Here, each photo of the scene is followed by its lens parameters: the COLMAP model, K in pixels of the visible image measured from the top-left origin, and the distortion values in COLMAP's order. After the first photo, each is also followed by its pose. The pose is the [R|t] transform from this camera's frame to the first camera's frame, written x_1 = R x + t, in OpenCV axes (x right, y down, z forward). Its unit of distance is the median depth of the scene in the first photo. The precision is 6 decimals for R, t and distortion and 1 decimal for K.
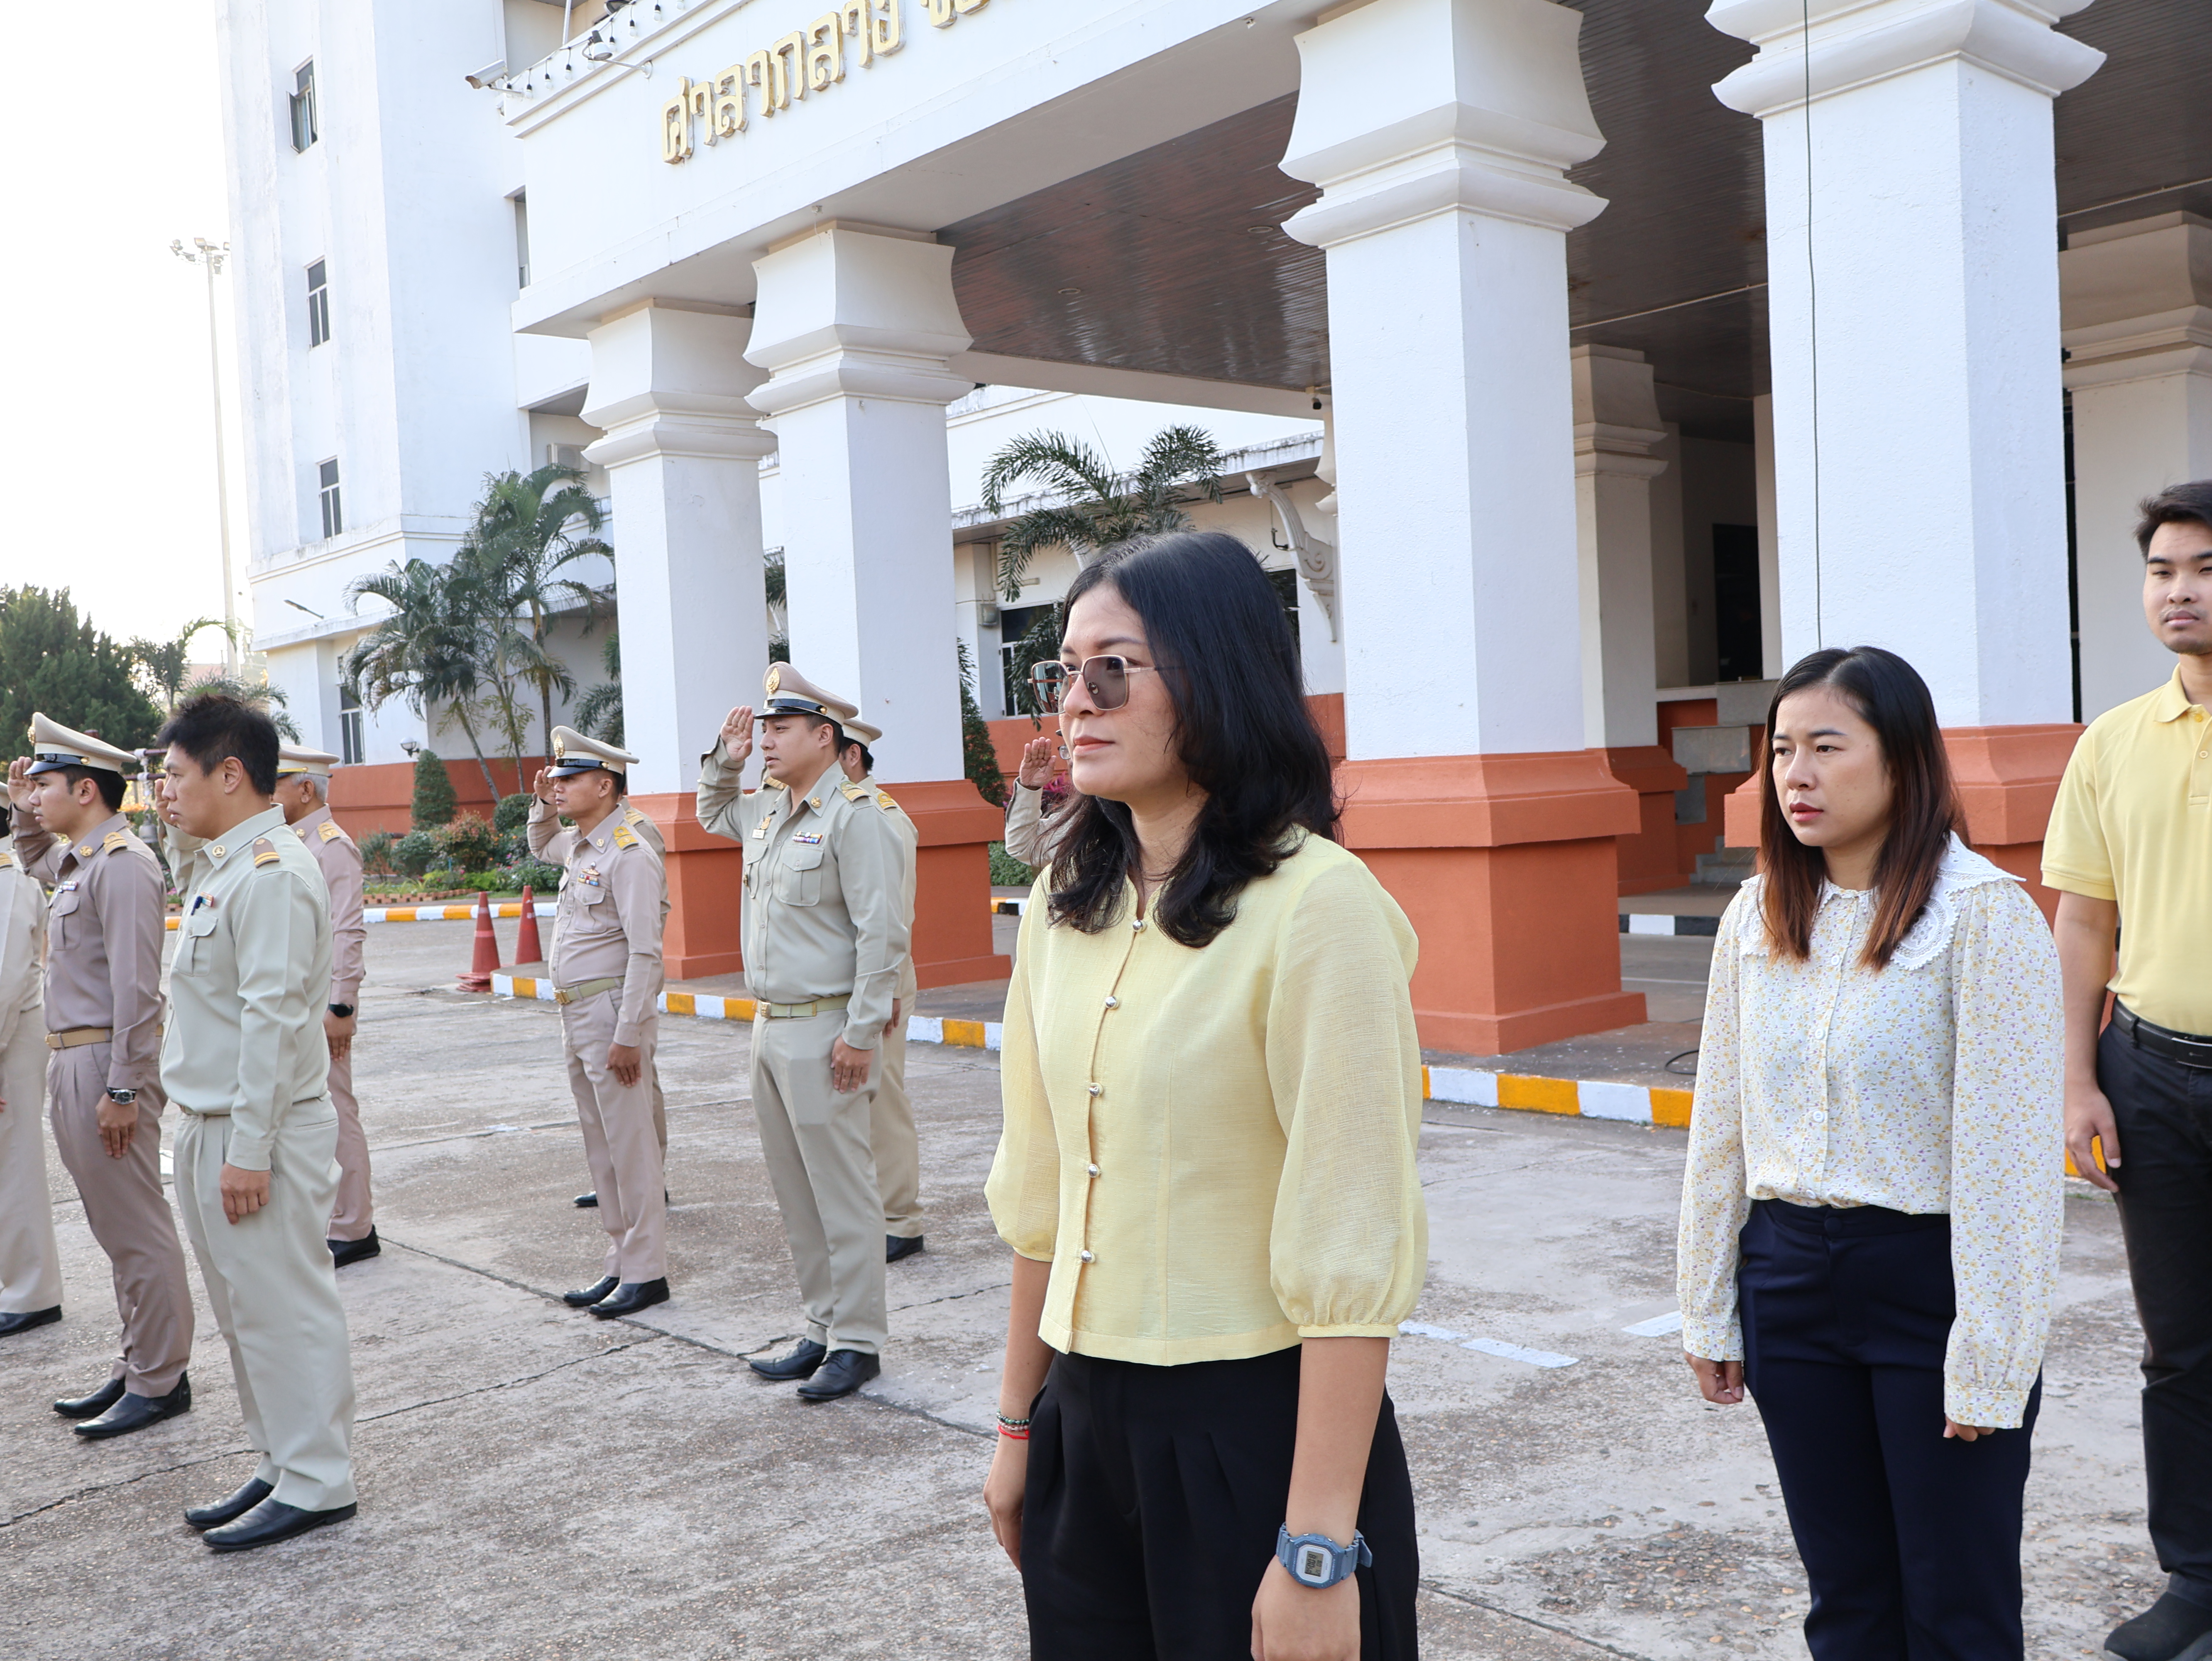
lens RADIAL K [[2010.5, 0, 1062.1], [0, 2010.5, 844.5], [0, 0, 1]] dist [-0.019627, 0.000000]
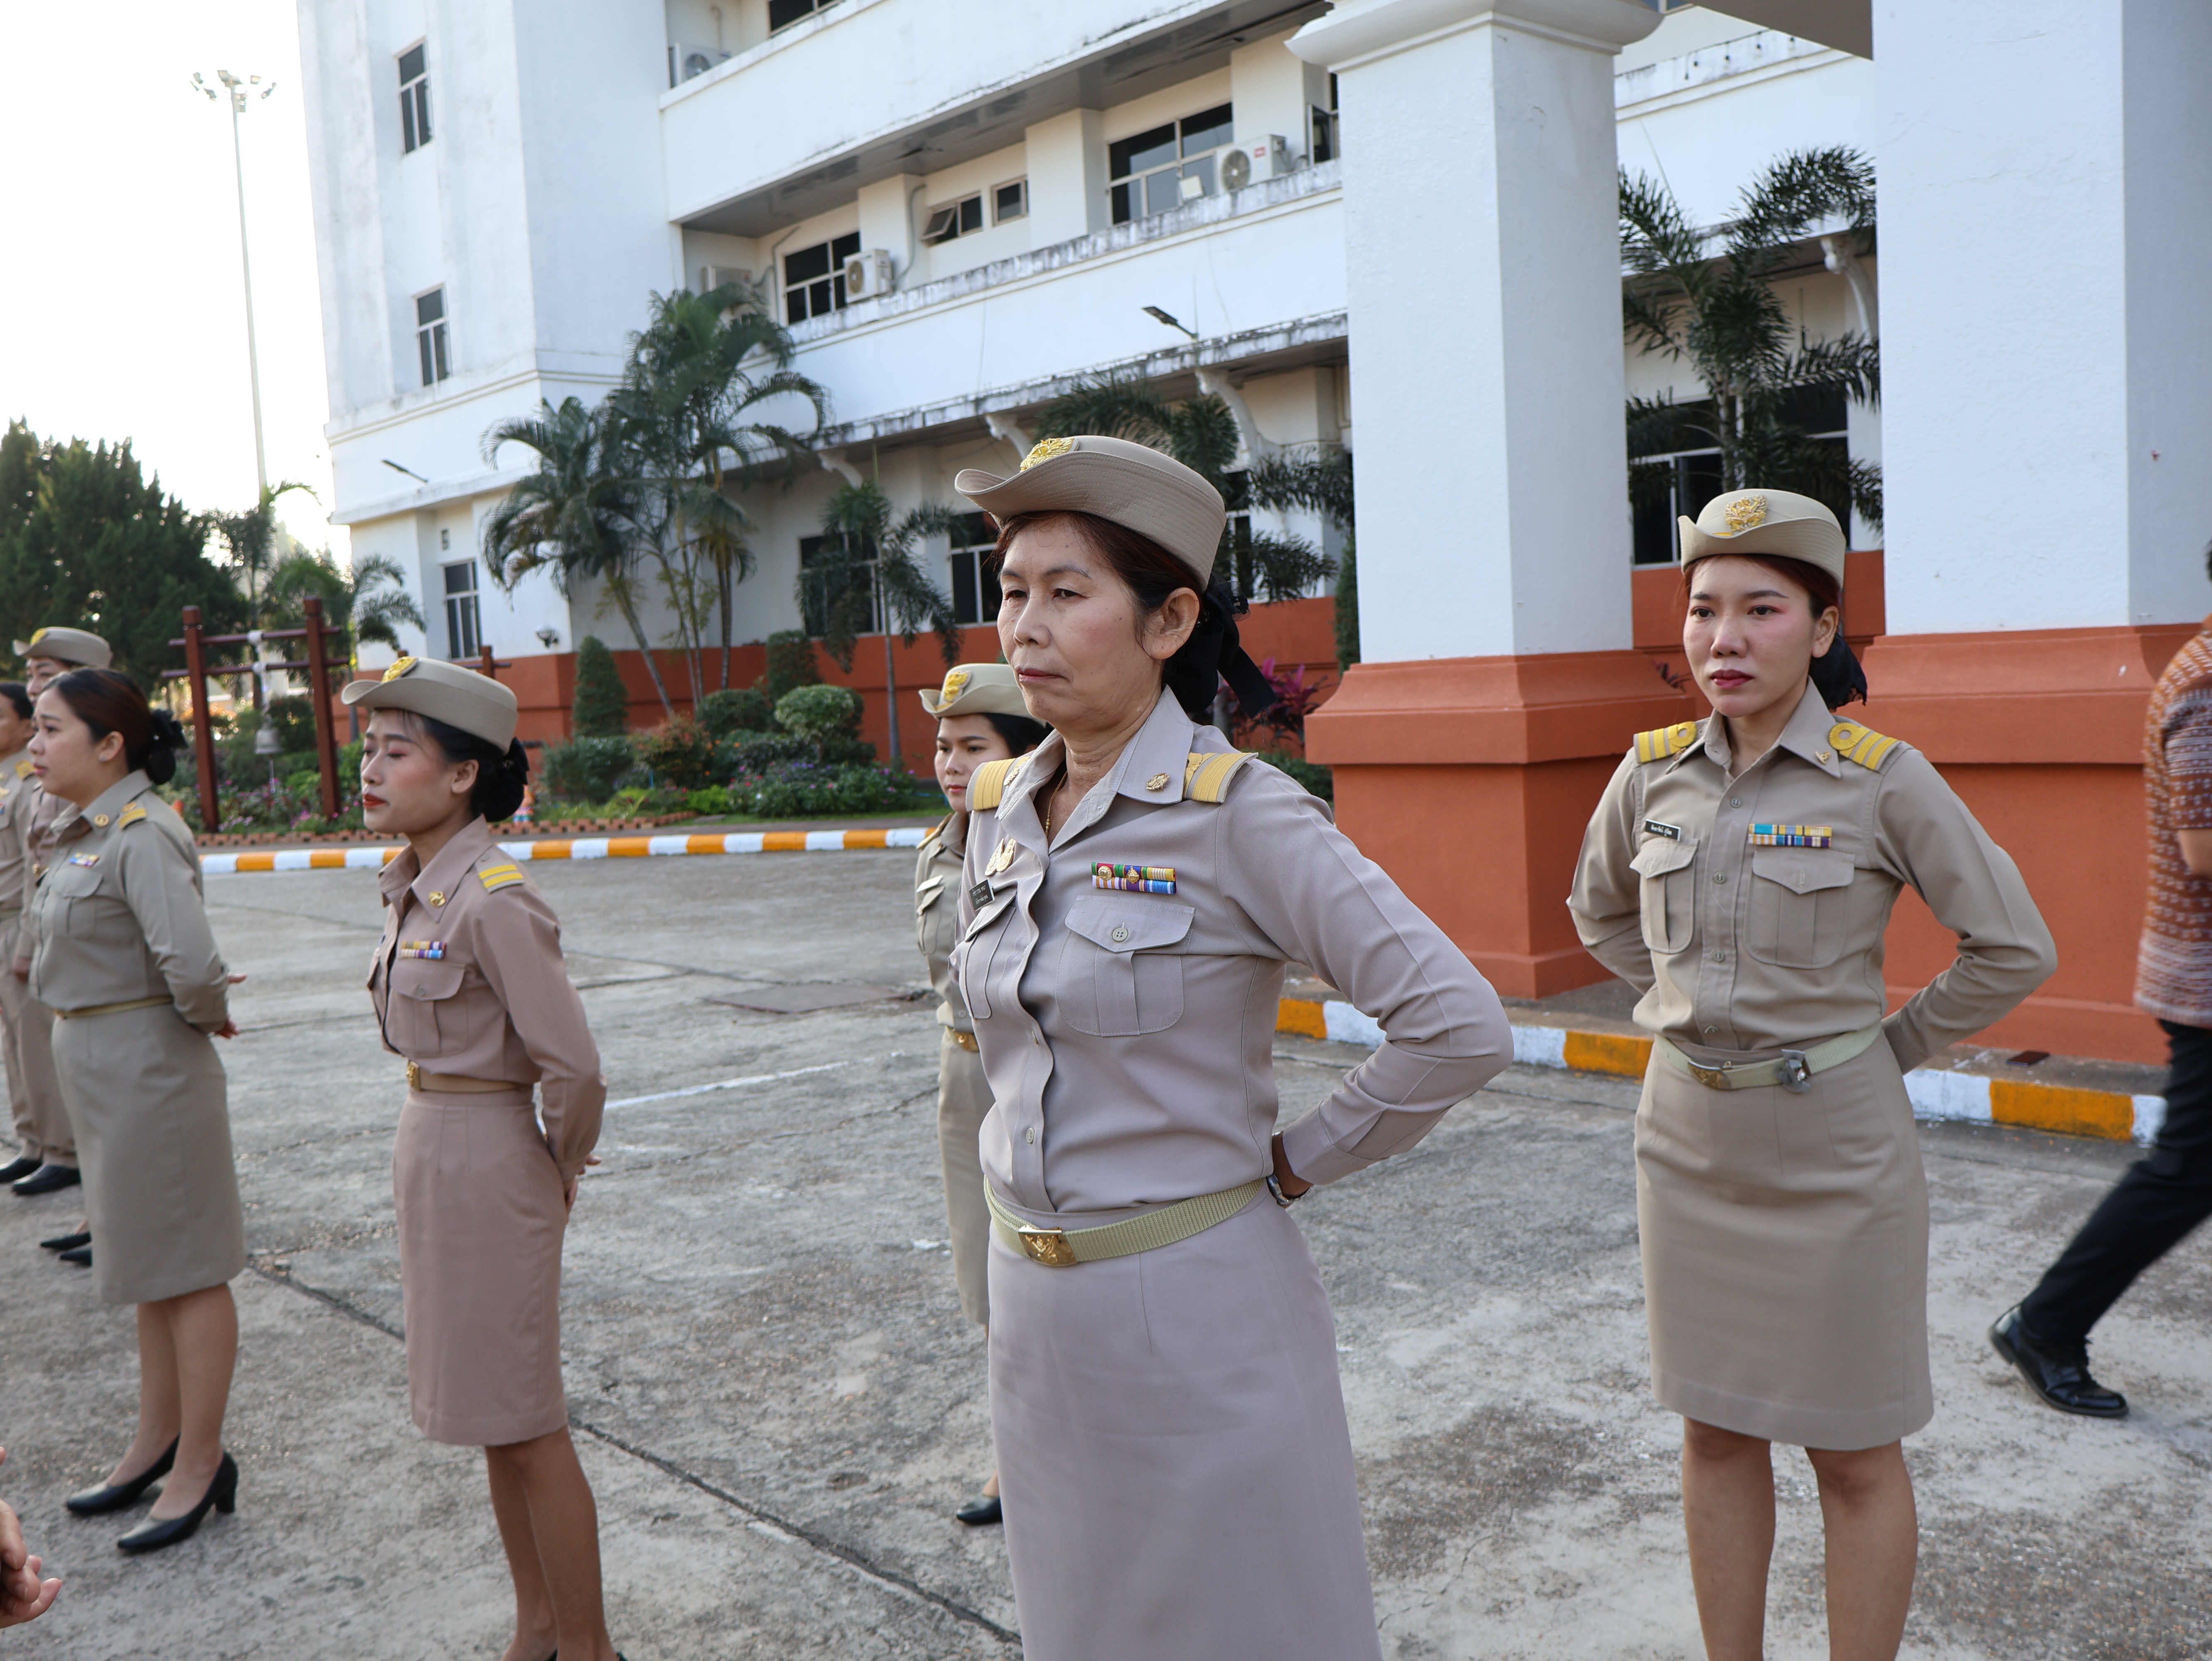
lens RADIAL K [[2010.5, 0, 1087.2], [0, 2010.5, 846.0], [0, 0, 1]] dist [-0.019627, 0.000000]
pose [[0.999848, -0.005271, 0.016646, -0.122296], [0.004485, 0.998888, 0.046934, -0.000268], [-0.016875, -0.046852, 0.998759, 0.176193]]
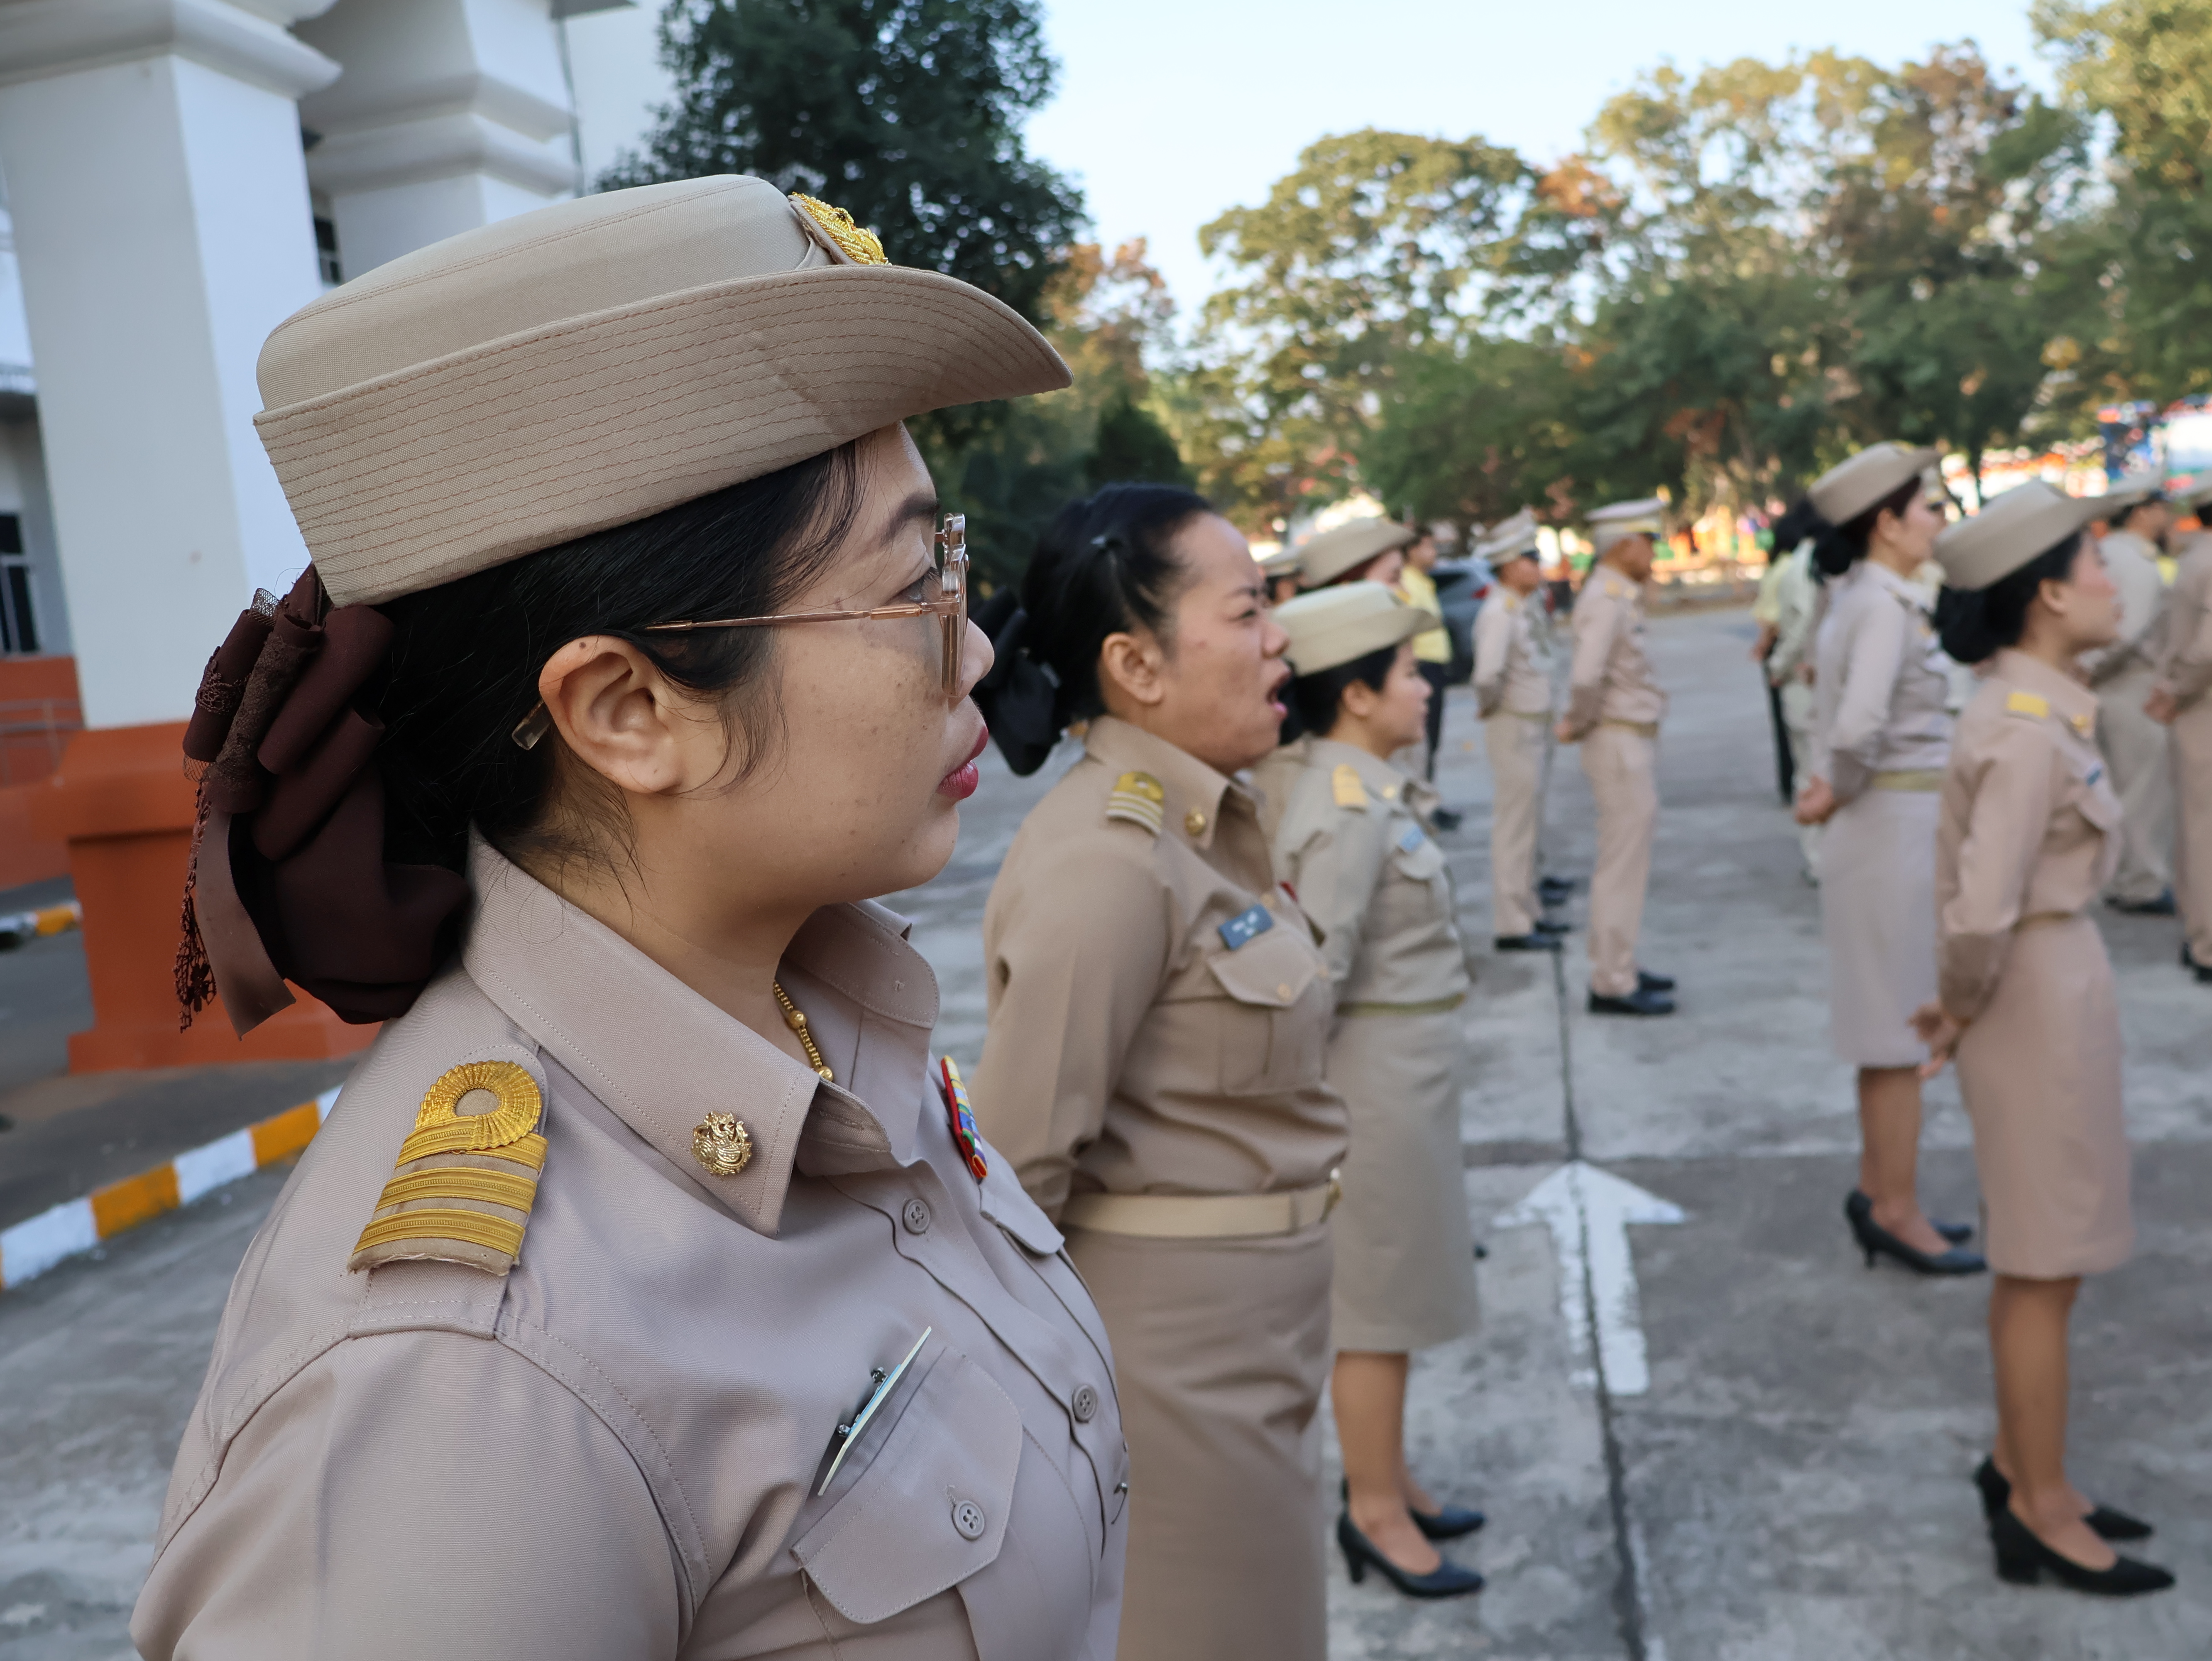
lens RADIAL K [[2010.5, 0, 1121.4], [0, 2010.5, 851.5], [0, 0, 1]] dist [-0.019627, 0.000000]
pose [[-0.598997, 0.015612, 0.800599, -0.398553], [0.159651, 0.982065, 0.100297, -0.013840], [-0.784675, 0.187894, -0.590746, 0.841150]]
